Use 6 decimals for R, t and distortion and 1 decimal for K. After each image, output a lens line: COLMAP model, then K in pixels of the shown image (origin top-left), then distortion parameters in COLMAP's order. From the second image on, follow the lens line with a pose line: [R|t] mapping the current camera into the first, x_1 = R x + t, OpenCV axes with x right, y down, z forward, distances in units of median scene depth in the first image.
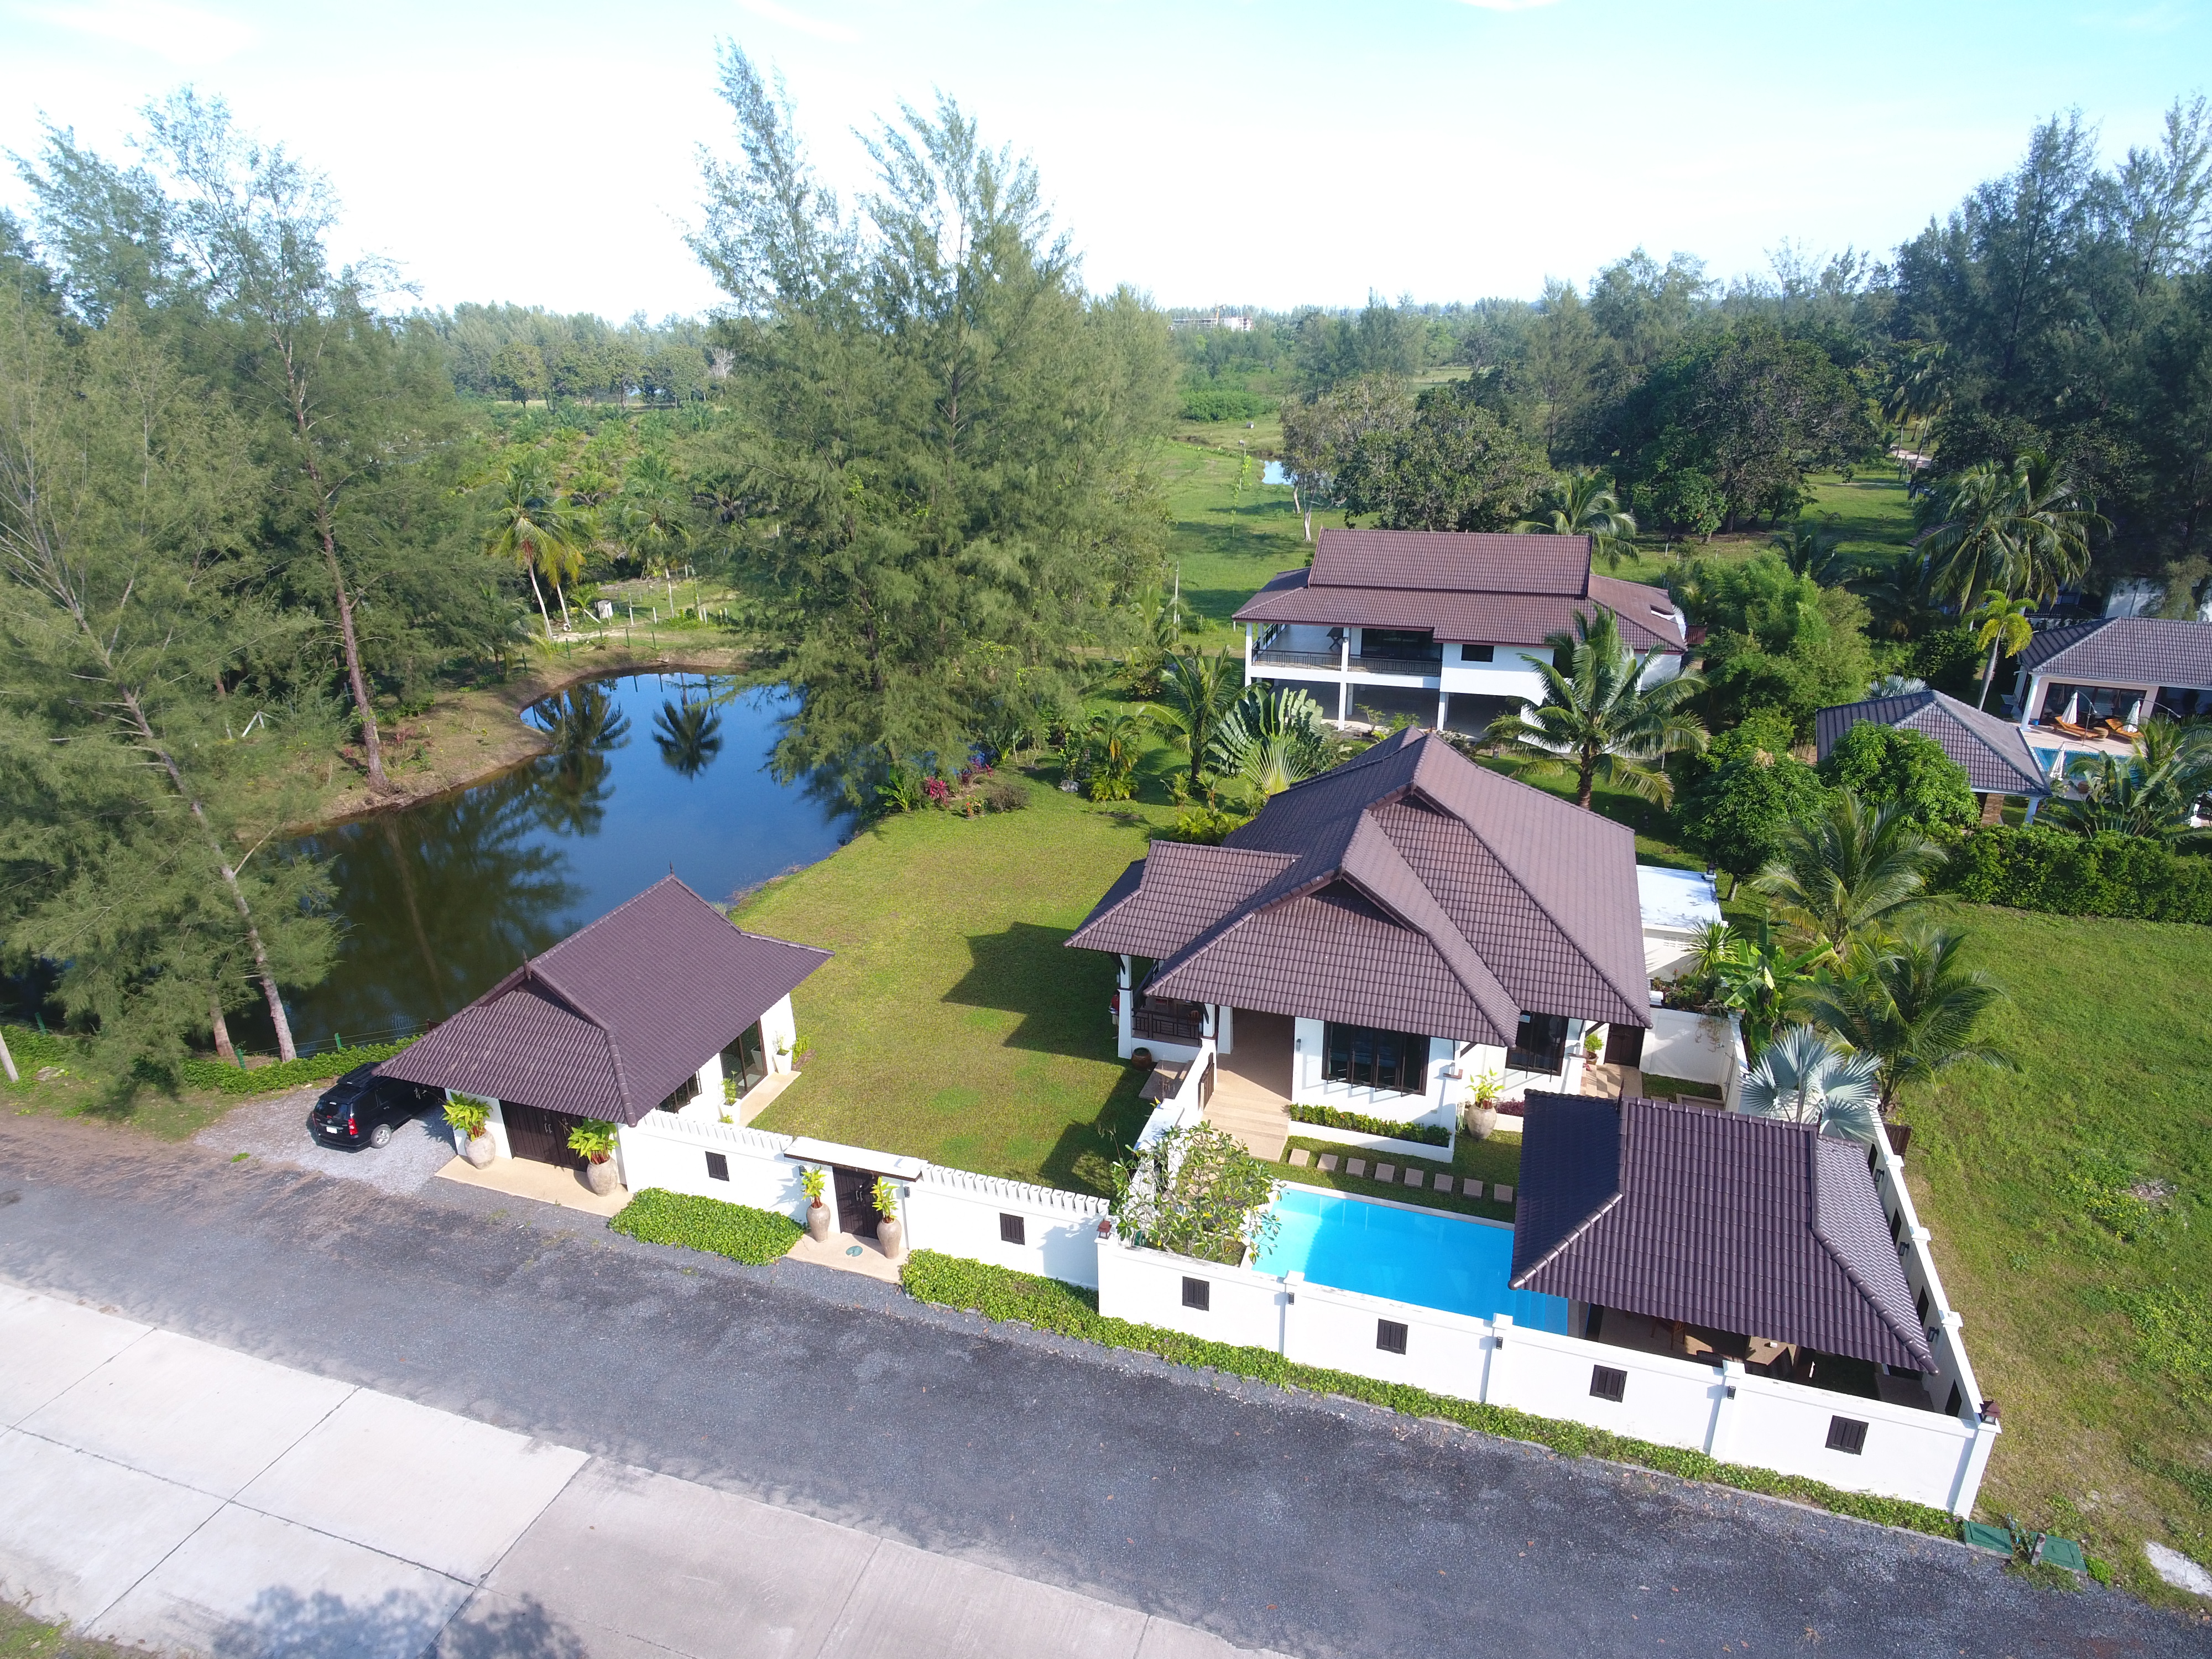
lens RADIAL K [[1326.6, 0, 1106.0], [0, 1326.6, 829.5], [0, 0, 1]] dist [0.001004, 0.002628]
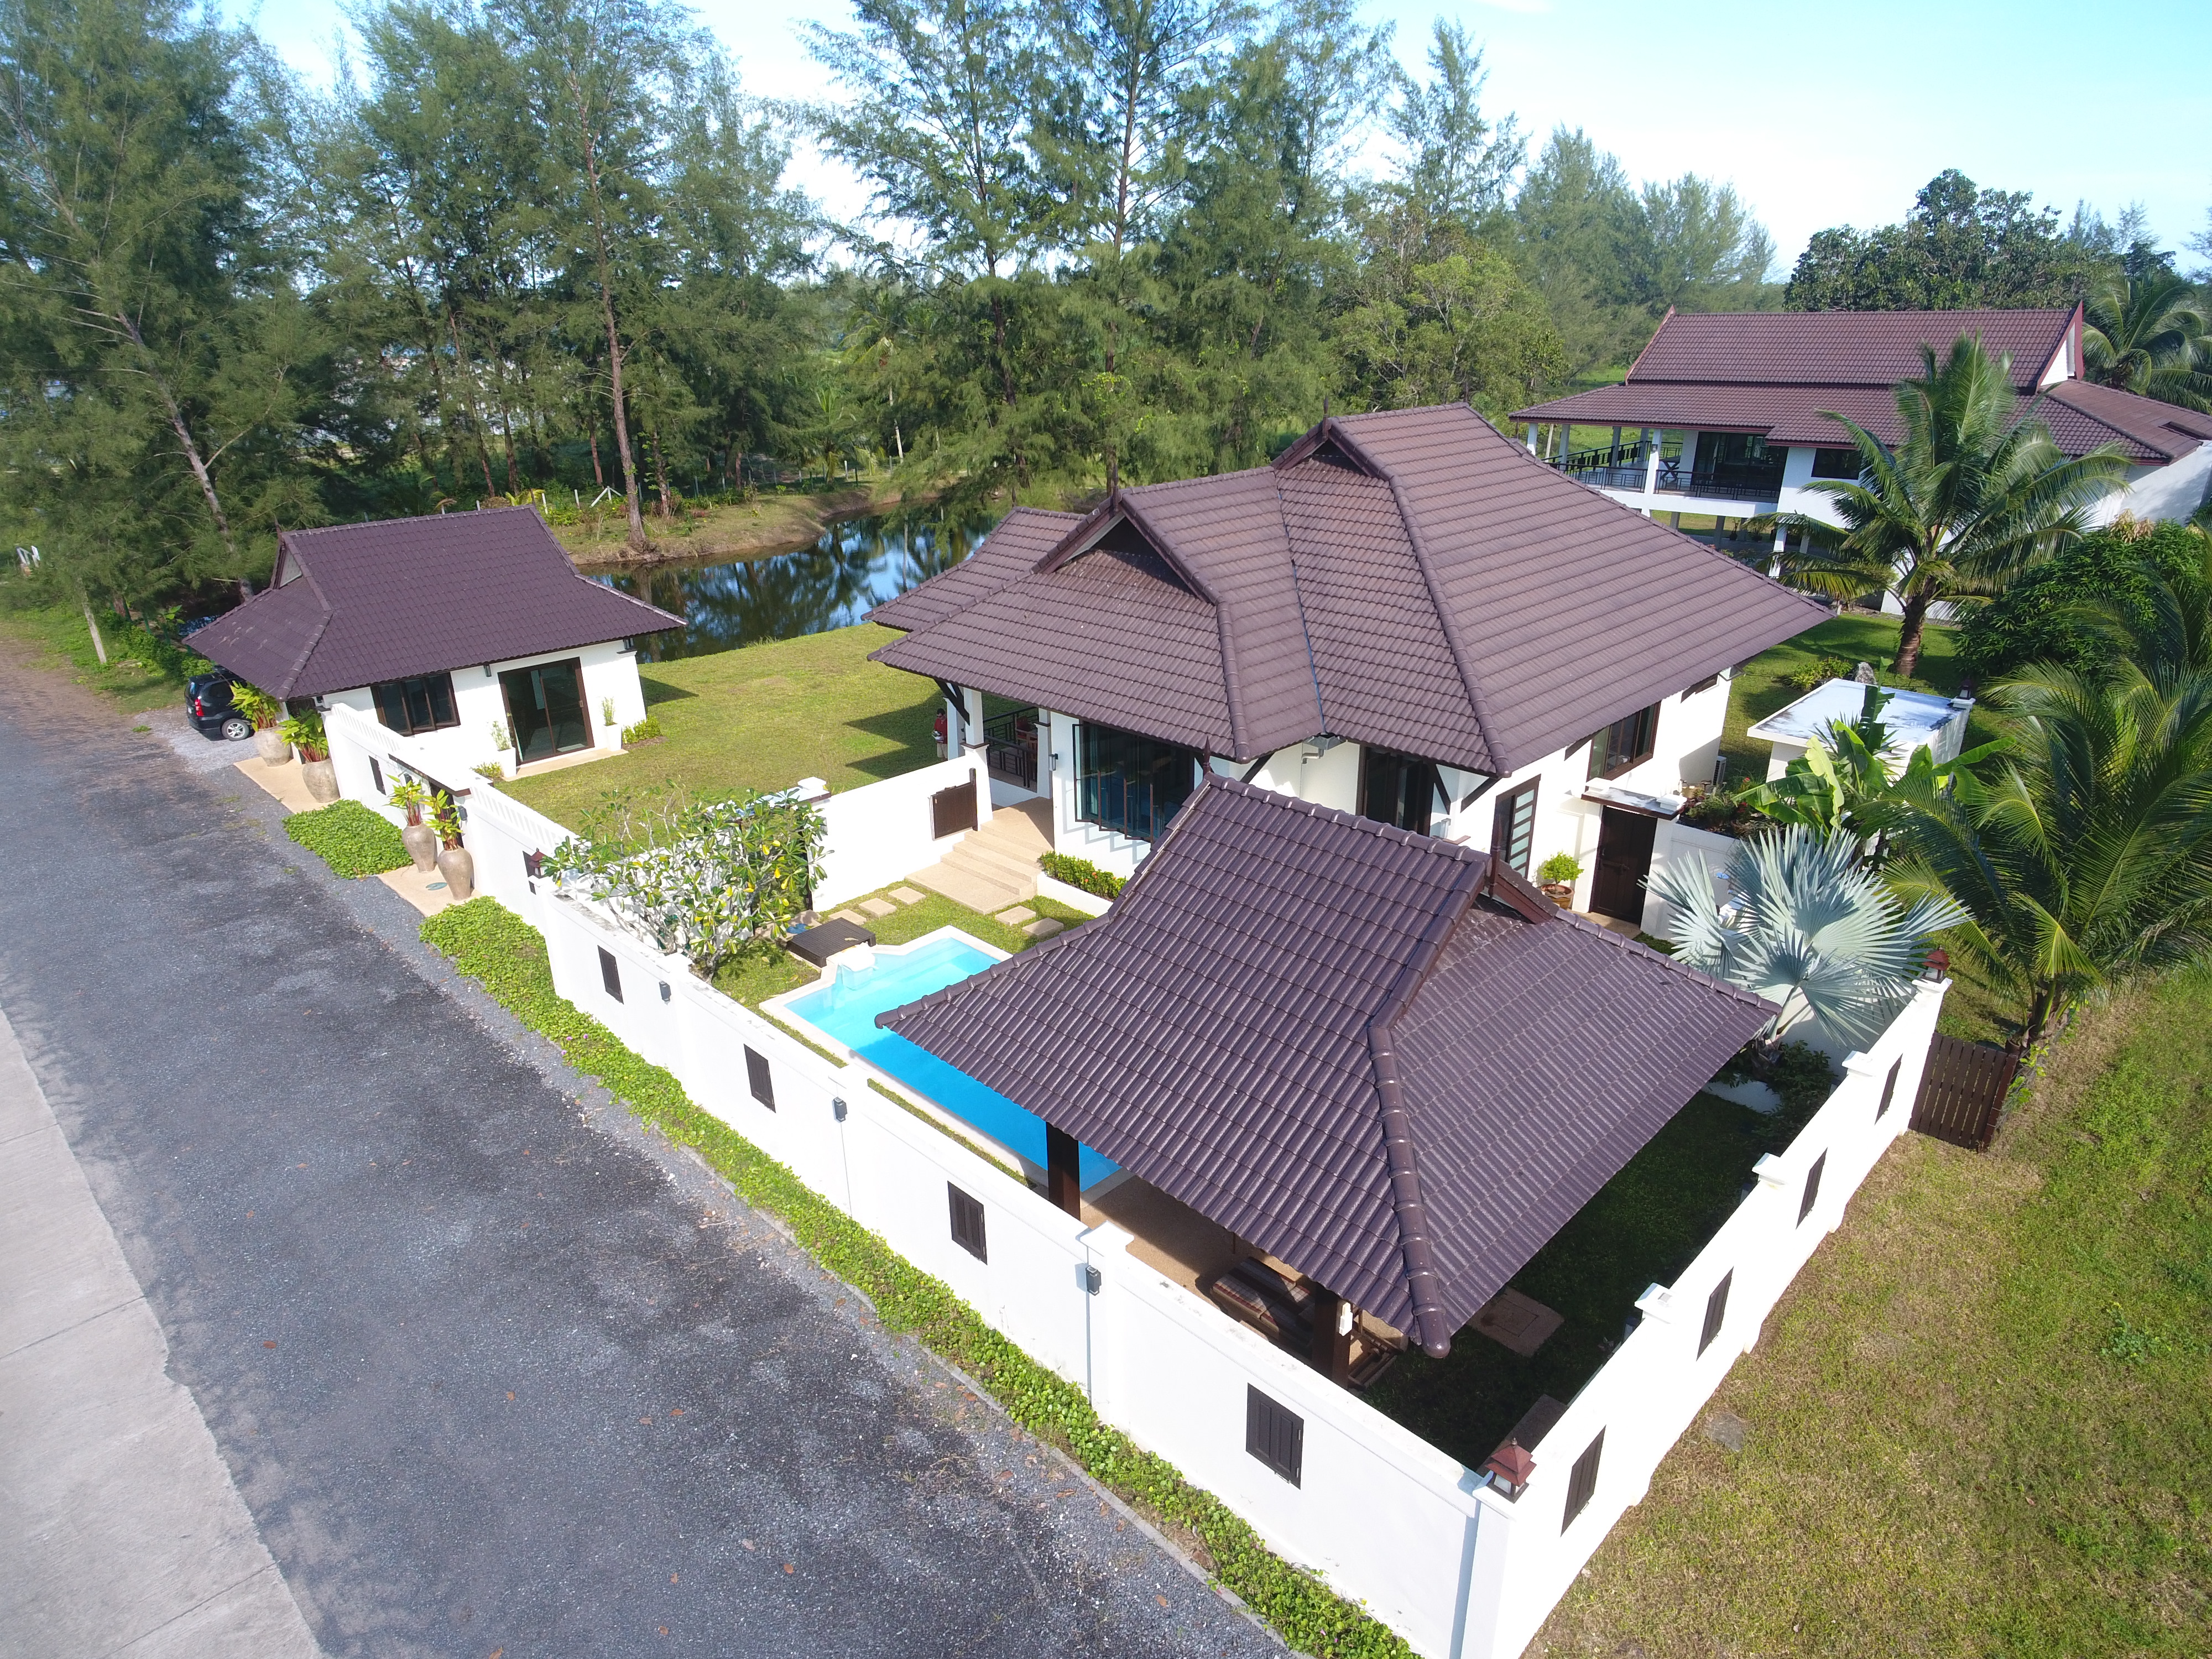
lens RADIAL K [[1326.6, 0, 1106.0], [0, 1326.6, 829.5], [0, 0, 1]] dist [0.001004, 0.002628]
pose [[0.897030, 0.164124, -0.410366, 0.466154], [-0.163041, 0.985891, 0.037906, 0.168635], [0.410797, 0.032904, 0.911133, 0.384443]]
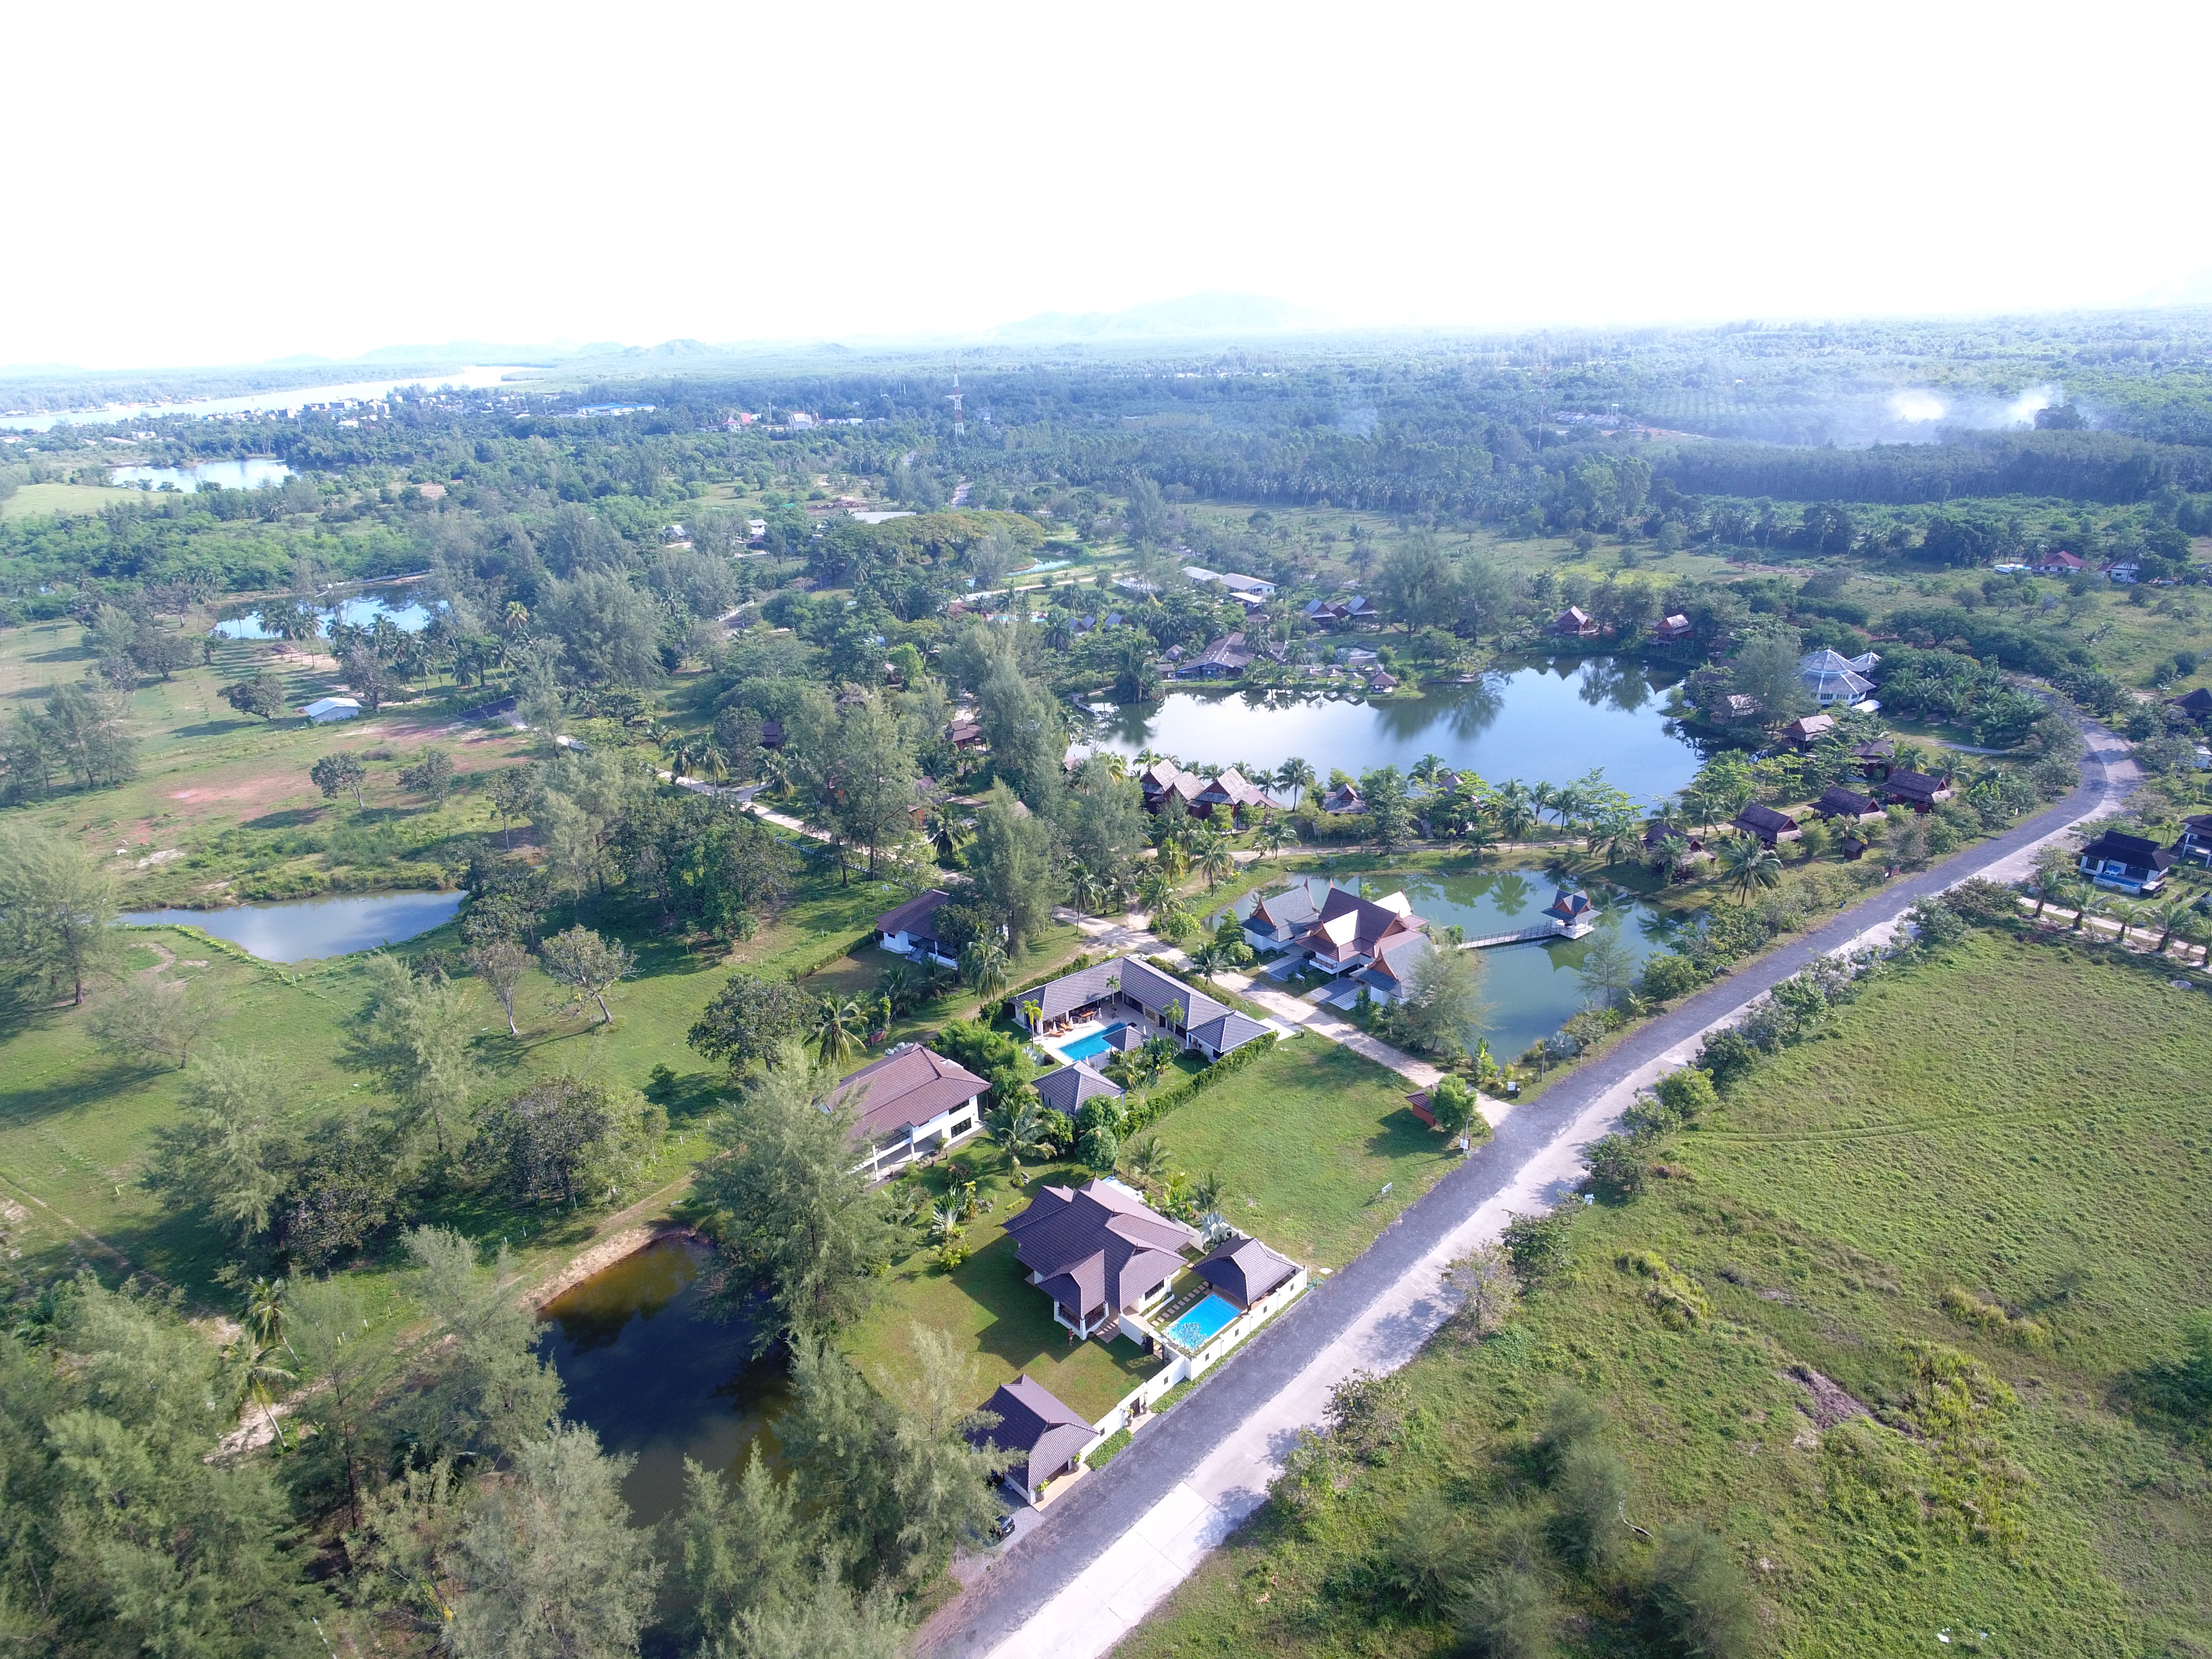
lens RADIAL K [[1326.6, 0, 1106.0], [0, 1326.6, 829.5], [0, 0, 1]] dist [0.001004, 0.002628]
pose [[0.433622, -0.313361, 0.844853, -2.475217], [0.339794, 0.925233, 0.168775, -1.602346], [-0.834573, 0.213891, 0.507679, -0.959027]]
